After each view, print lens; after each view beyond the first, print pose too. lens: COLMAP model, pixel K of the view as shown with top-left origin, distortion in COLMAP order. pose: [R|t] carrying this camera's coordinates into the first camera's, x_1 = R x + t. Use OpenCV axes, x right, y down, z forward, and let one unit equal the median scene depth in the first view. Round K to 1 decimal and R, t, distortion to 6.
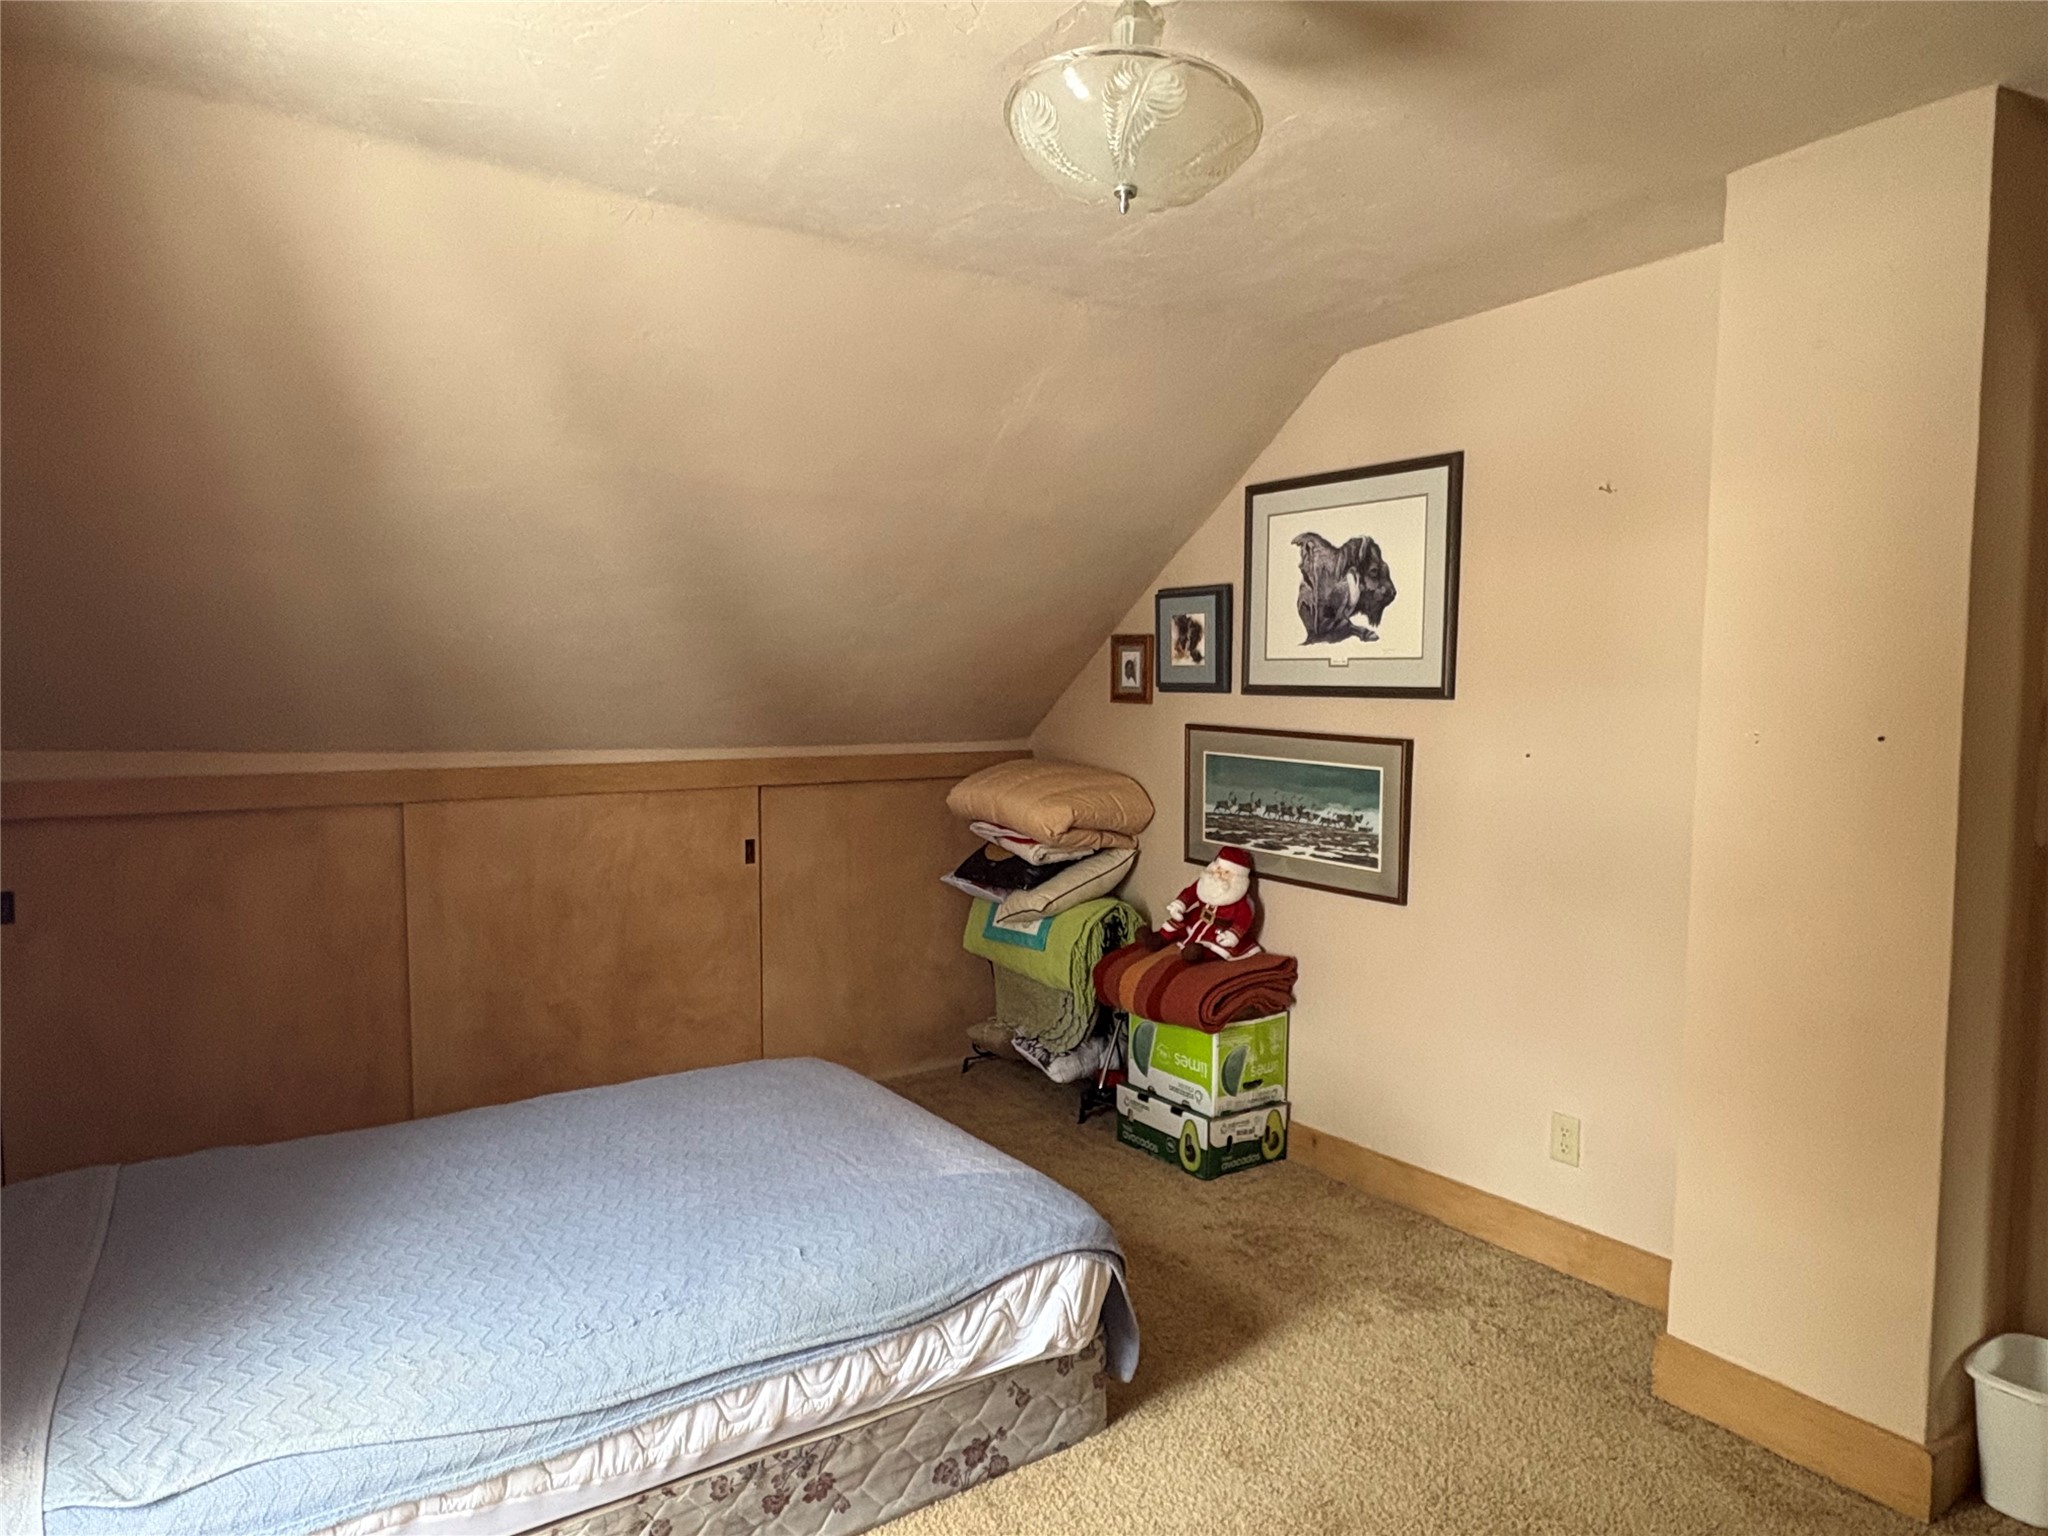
lens RADIAL K [[1280.0, 0, 1018.1], [0, 1280.0, 768.6], [0, 0, 1]] dist [0.010352, 0.004538]
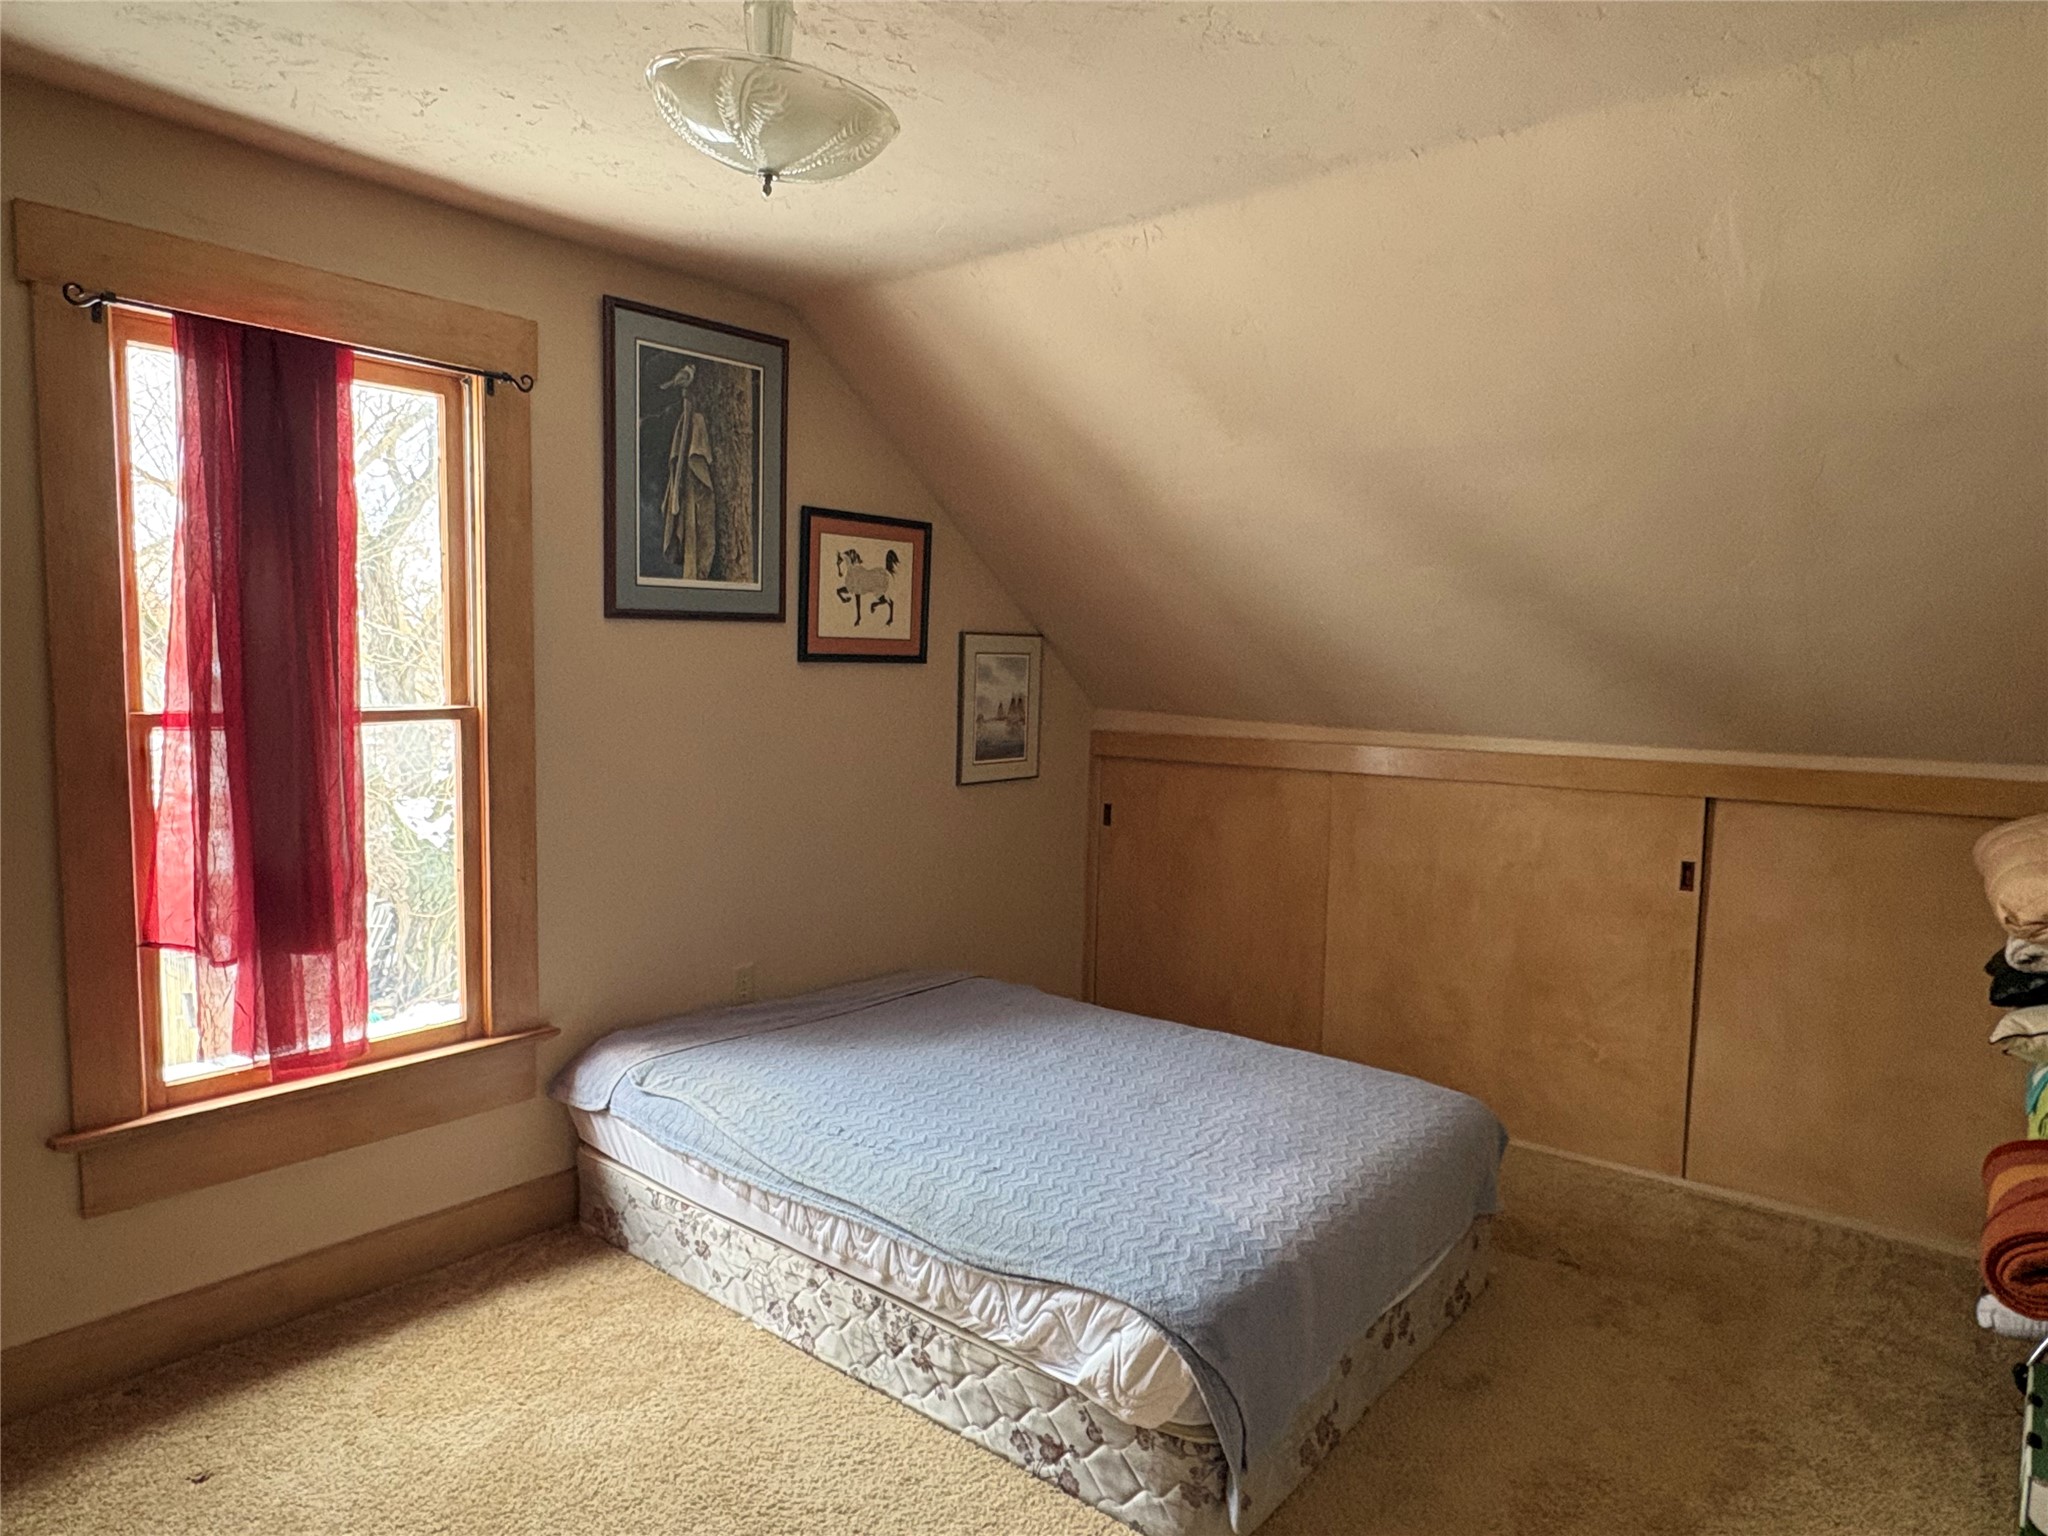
lens RADIAL K [[1280.0, 0, 1019.1], [0, 1280.0, 771.1], [0, 0, 1]] dist [0.010352, 0.004538]
pose [[0.284815, 0.082173, -0.955054, 0.846944], [-0.081387, 0.994794, 0.061321, -0.033325], [0.955121, 0.060263, 0.290020, 0.670622]]
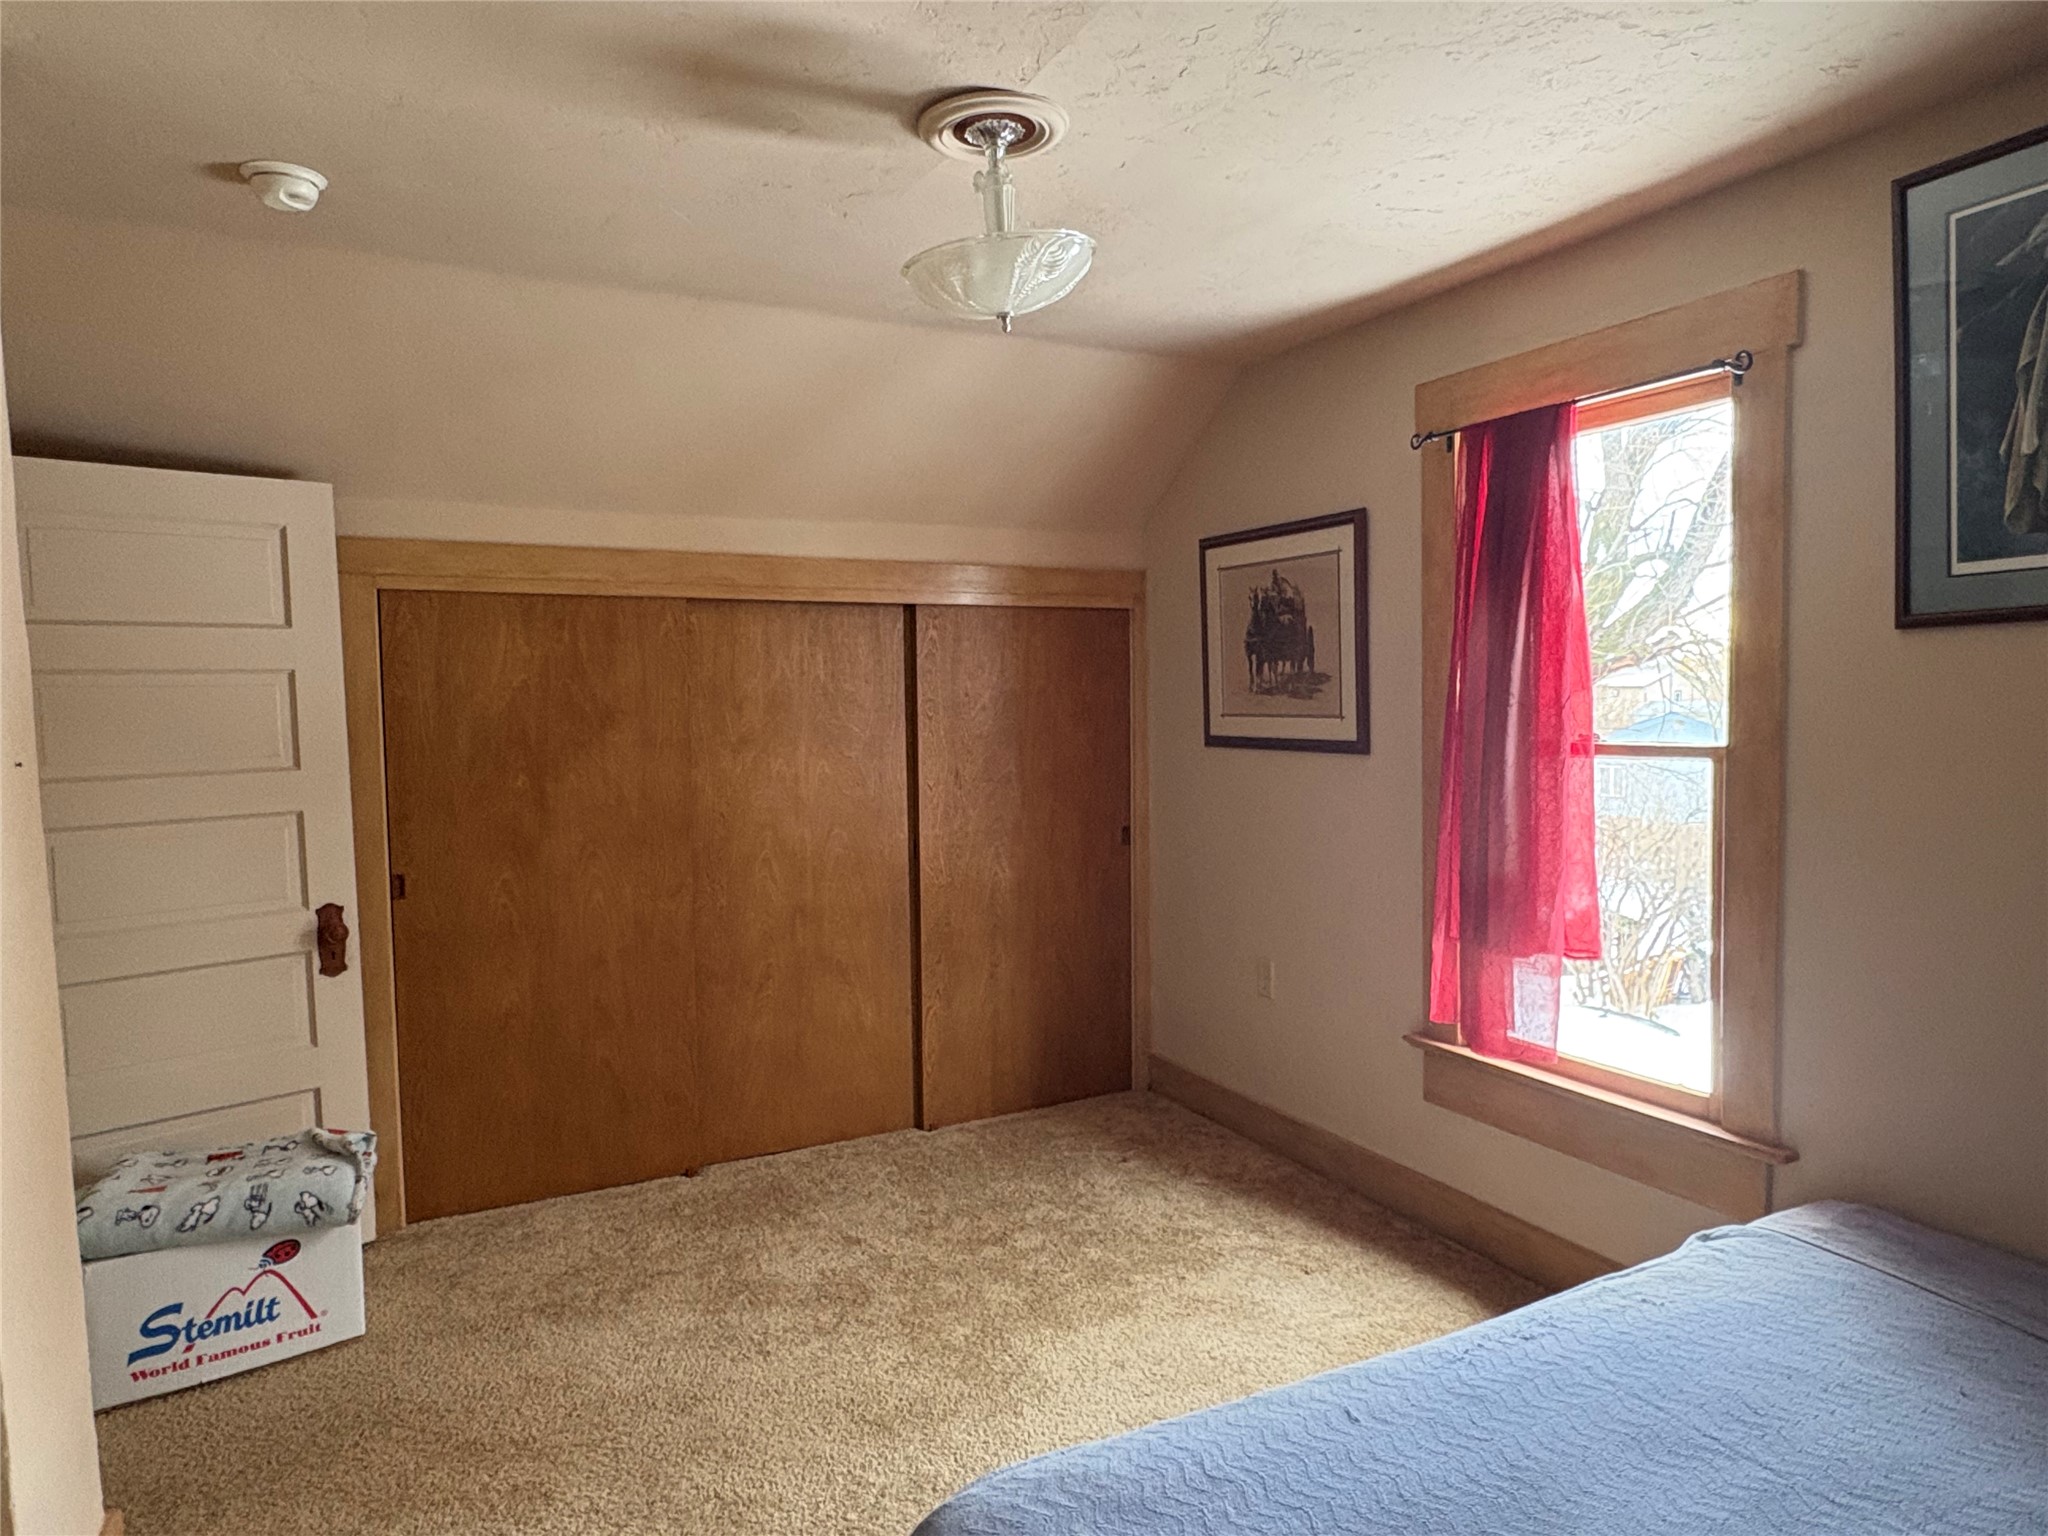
lens RADIAL K [[1280.0, 0, 1024.8], [0, 1280.0, 765.1], [0, 0, 1]] dist [0.010352, 0.004538]
pose [[-0.994099, 0.002724, 0.108444, -0.055221], [0.016401, 0.991967, 0.125430, -0.108354], [-0.107231, 0.126469, -0.986158, 1.701697]]
